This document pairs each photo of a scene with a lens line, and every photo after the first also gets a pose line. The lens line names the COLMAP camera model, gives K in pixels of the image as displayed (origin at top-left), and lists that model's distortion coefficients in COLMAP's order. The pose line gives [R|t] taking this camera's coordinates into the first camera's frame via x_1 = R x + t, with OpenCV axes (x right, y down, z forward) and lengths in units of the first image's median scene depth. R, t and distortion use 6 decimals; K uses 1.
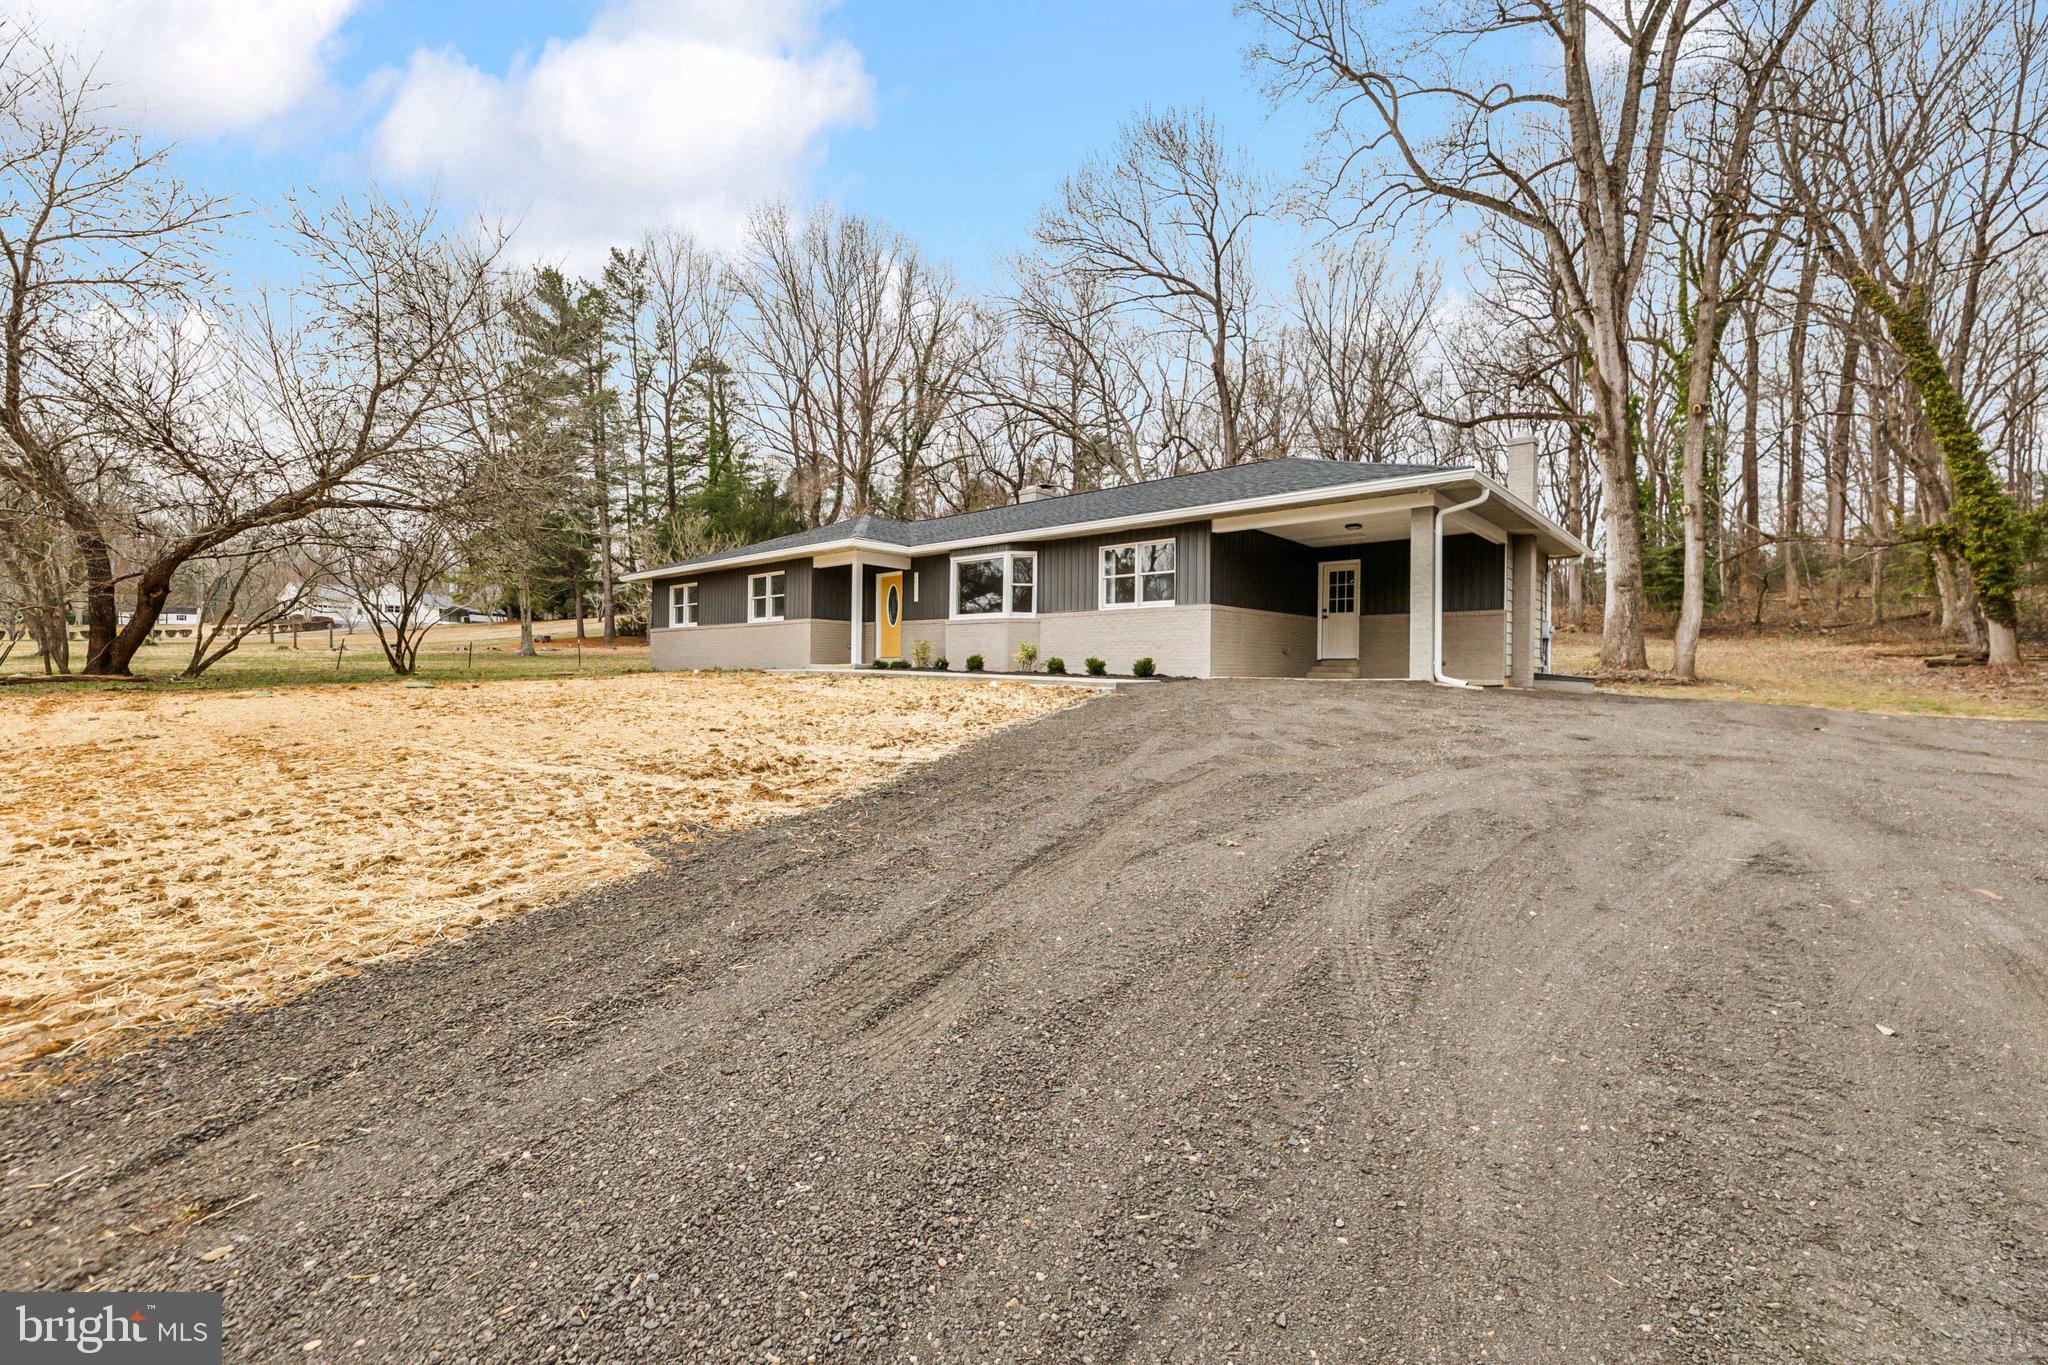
lens RADIAL K [[817.7, 0, 1037.4], [0, 817.7, 669.7], [0, 0, 1]] dist [0.001712, 0.000598]
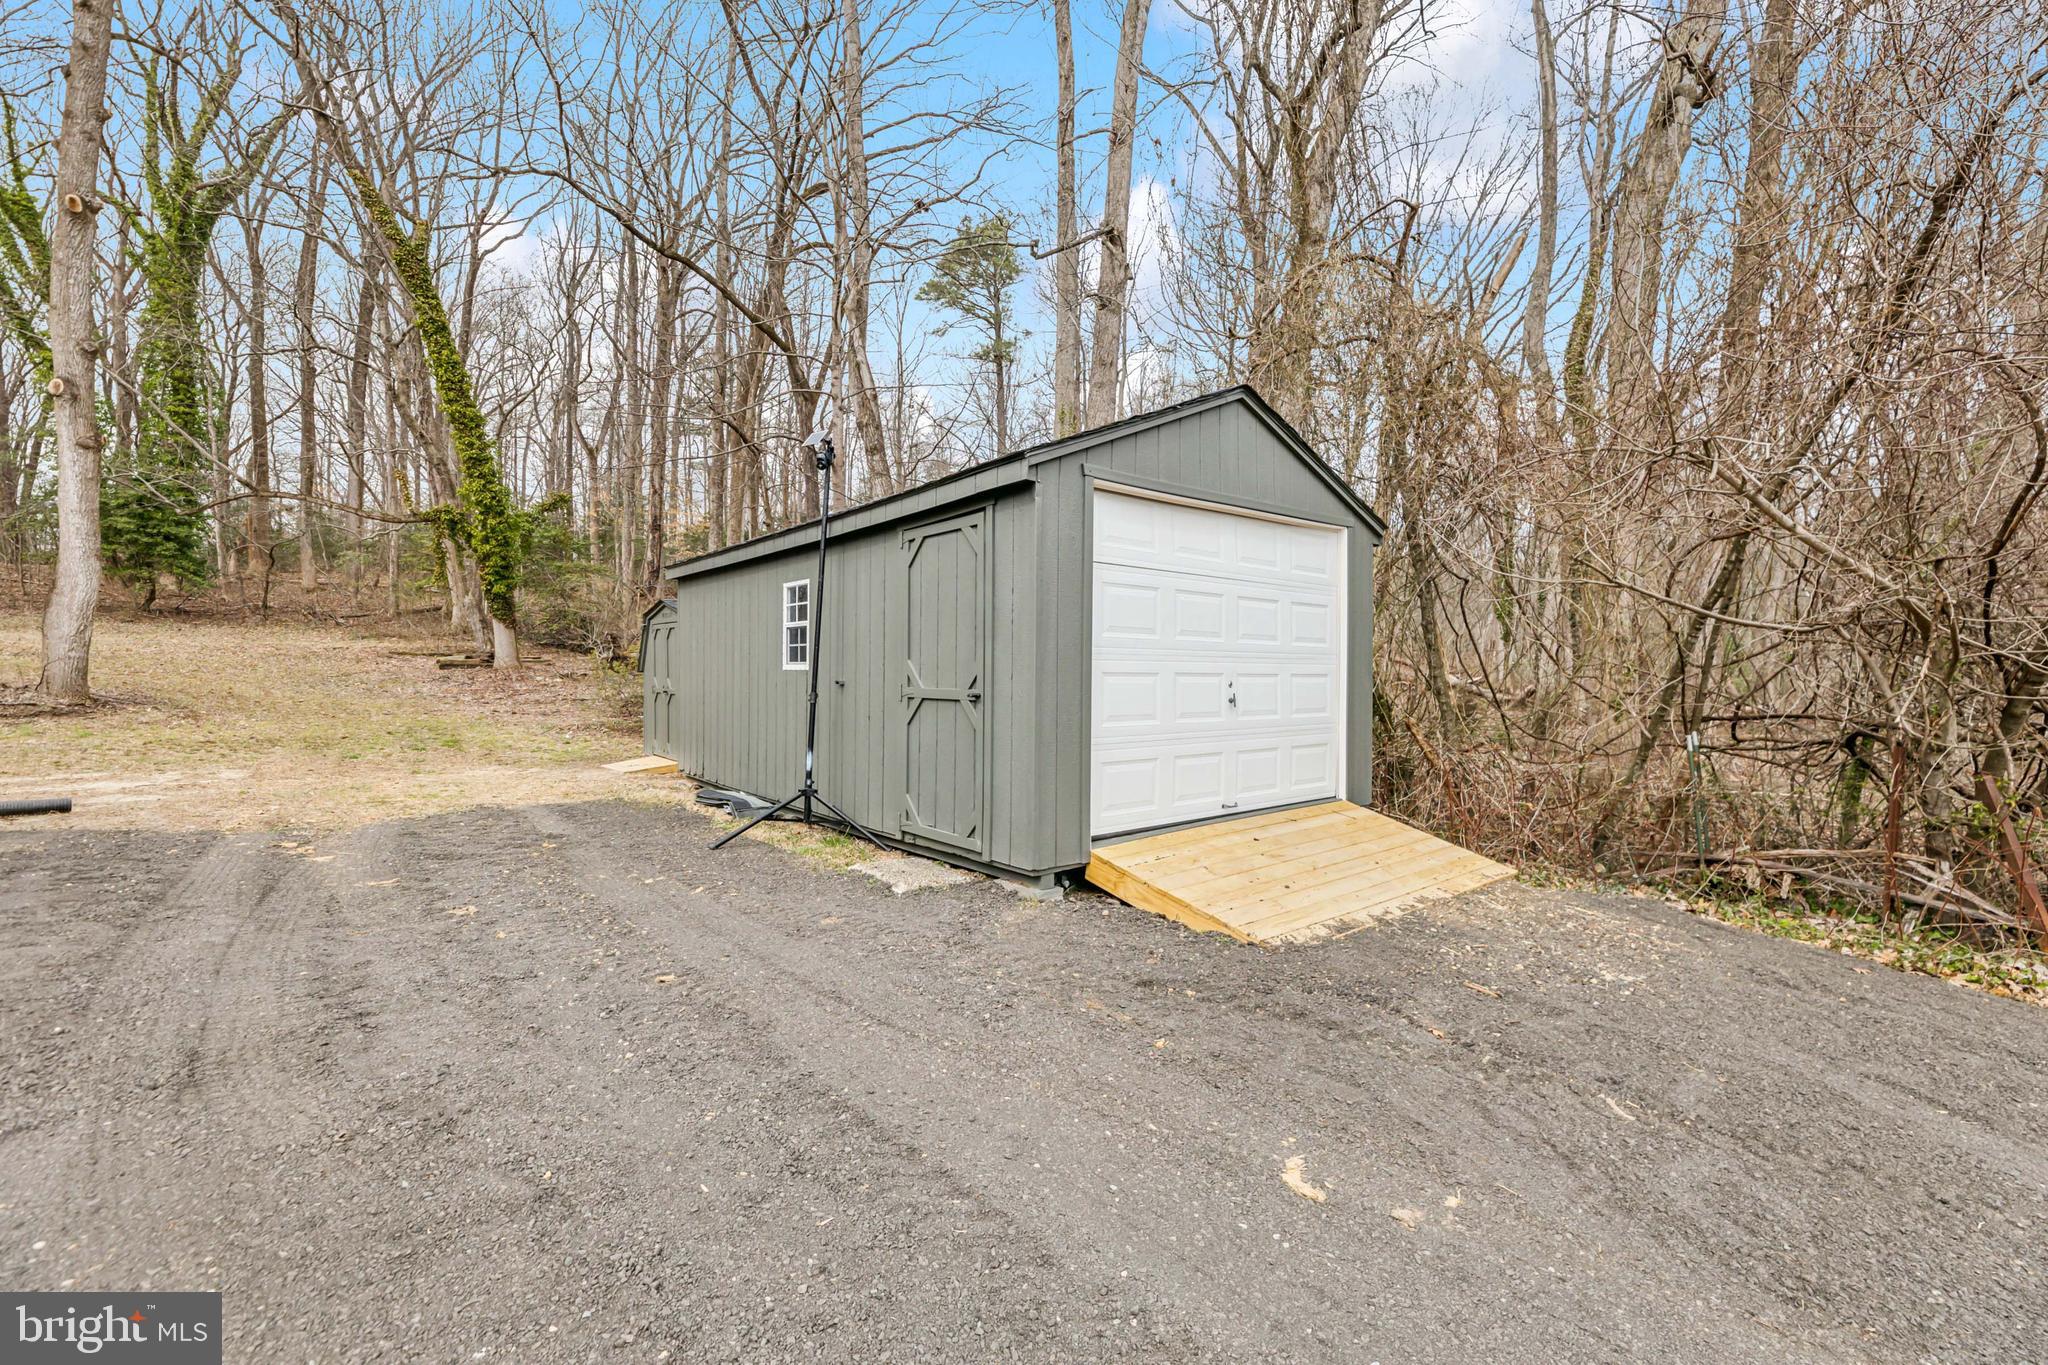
lens RADIAL K [[817.7, 0, 1030.4], [0, 817.7, 683.1], [0, 0, 1]] dist [0.001712, 0.000598]
pose [[0.121504, -0.030359, 0.992127, 0.262530], [-0.004267, 0.999507, 0.031107, -0.016312], [-0.992582, -0.008013, 0.121314, 0.238650]]
